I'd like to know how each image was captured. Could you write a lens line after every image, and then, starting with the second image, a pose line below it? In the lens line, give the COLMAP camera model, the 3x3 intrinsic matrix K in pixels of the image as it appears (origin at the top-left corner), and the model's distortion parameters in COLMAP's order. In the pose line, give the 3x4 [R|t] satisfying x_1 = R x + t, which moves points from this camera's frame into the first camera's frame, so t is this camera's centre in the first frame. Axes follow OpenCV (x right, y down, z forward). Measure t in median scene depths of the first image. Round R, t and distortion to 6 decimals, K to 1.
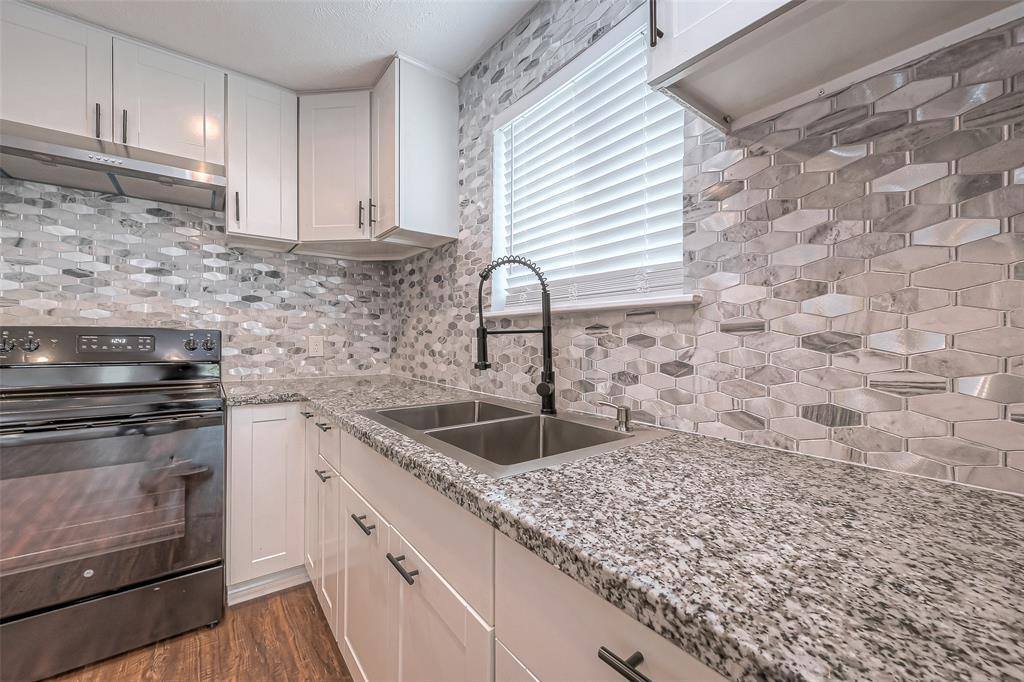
lens RADIAL K [[420.3, 0, 523.2], [0, 420.3, 340.4], [0, 0, 1]] dist [0.000175, 0.000691]
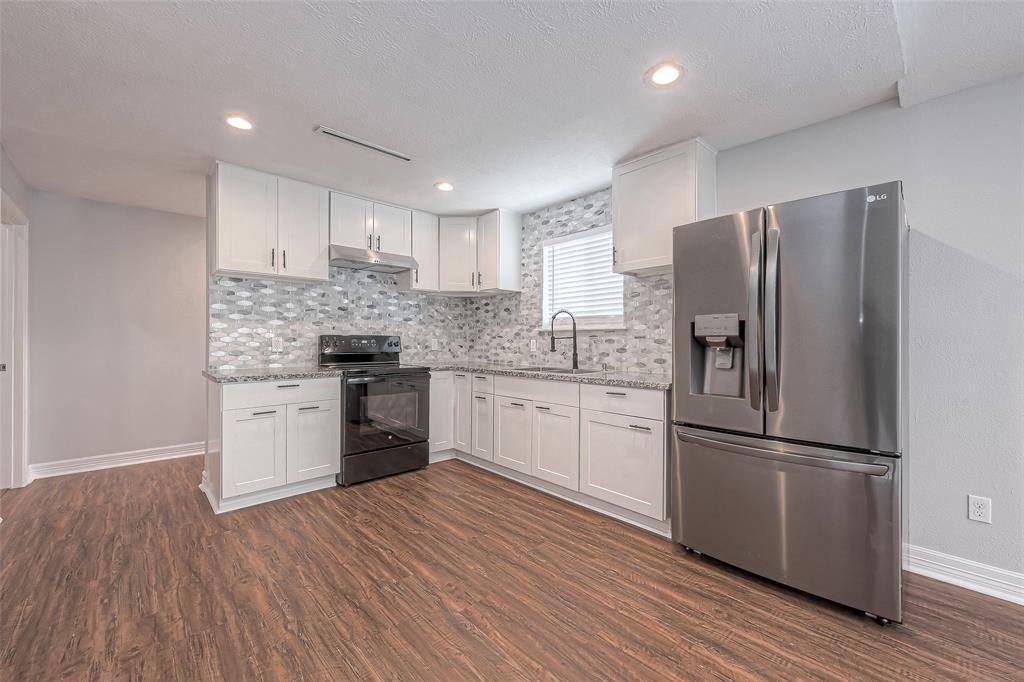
lens RADIAL K [[420.3, 0, 532.1], [0, 420.3, 337.9], [0, 0, 1]] dist [0.000175, 0.000691]
pose [[0.994314, 0.000367, 0.106488, -0.340738], [0.000631, 0.999956, -0.009345, 0.003256], [-0.106487, 0.009359, 0.994270, -1.107110]]
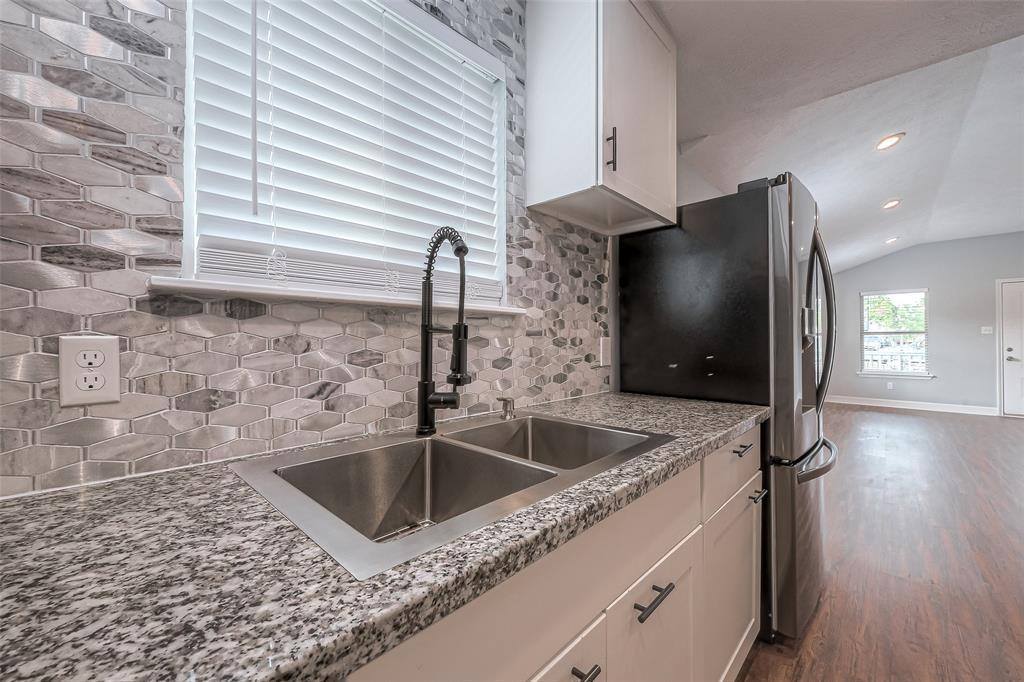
lens RADIAL K [[420.3, 0, 501.4], [0, 420.3, 339.9], [0, 0, 1]] dist [0.000175, 0.000691]
pose [[-0.163186, -0.001093, 0.986595, -0.526667], [-0.000381, 0.999999, 0.001045, -0.003496], [-0.986595, -0.000205, -0.163186, 0.695668]]
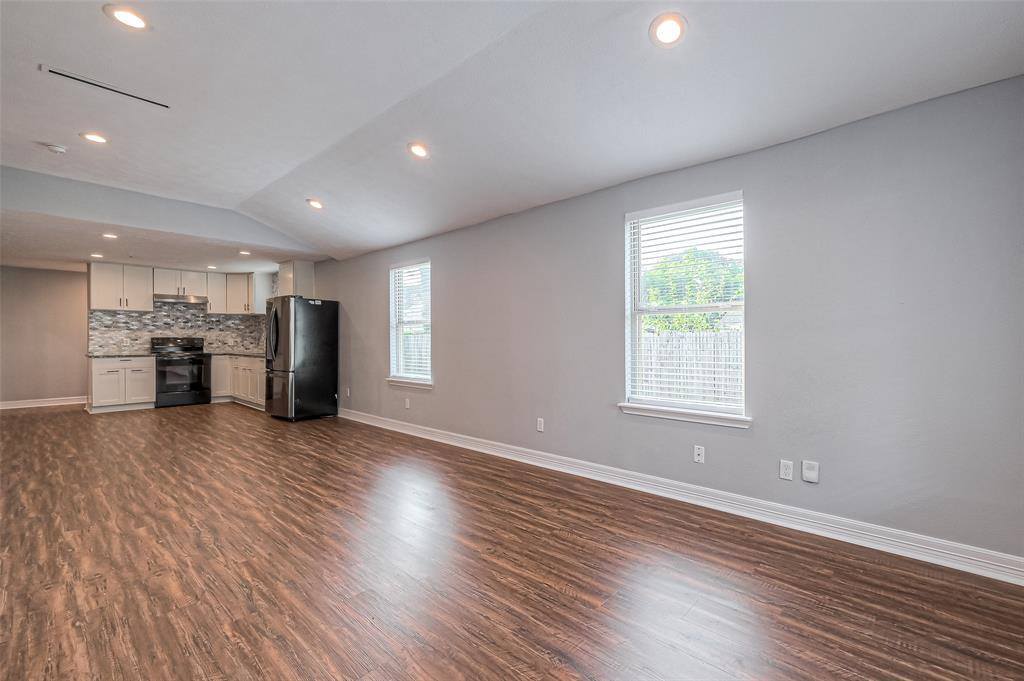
lens RADIAL K [[473.8, 0, 563.3], [0, 473.8, 344.1], [0, 0, 1]] dist [0.002342, -0.002334]
pose [[0.981513, -0.004745, 0.191334, 1.719344], [0.003370, 0.999966, 0.007511, 0.012569], [-0.191364, -0.006727, 0.981496, -4.001665]]
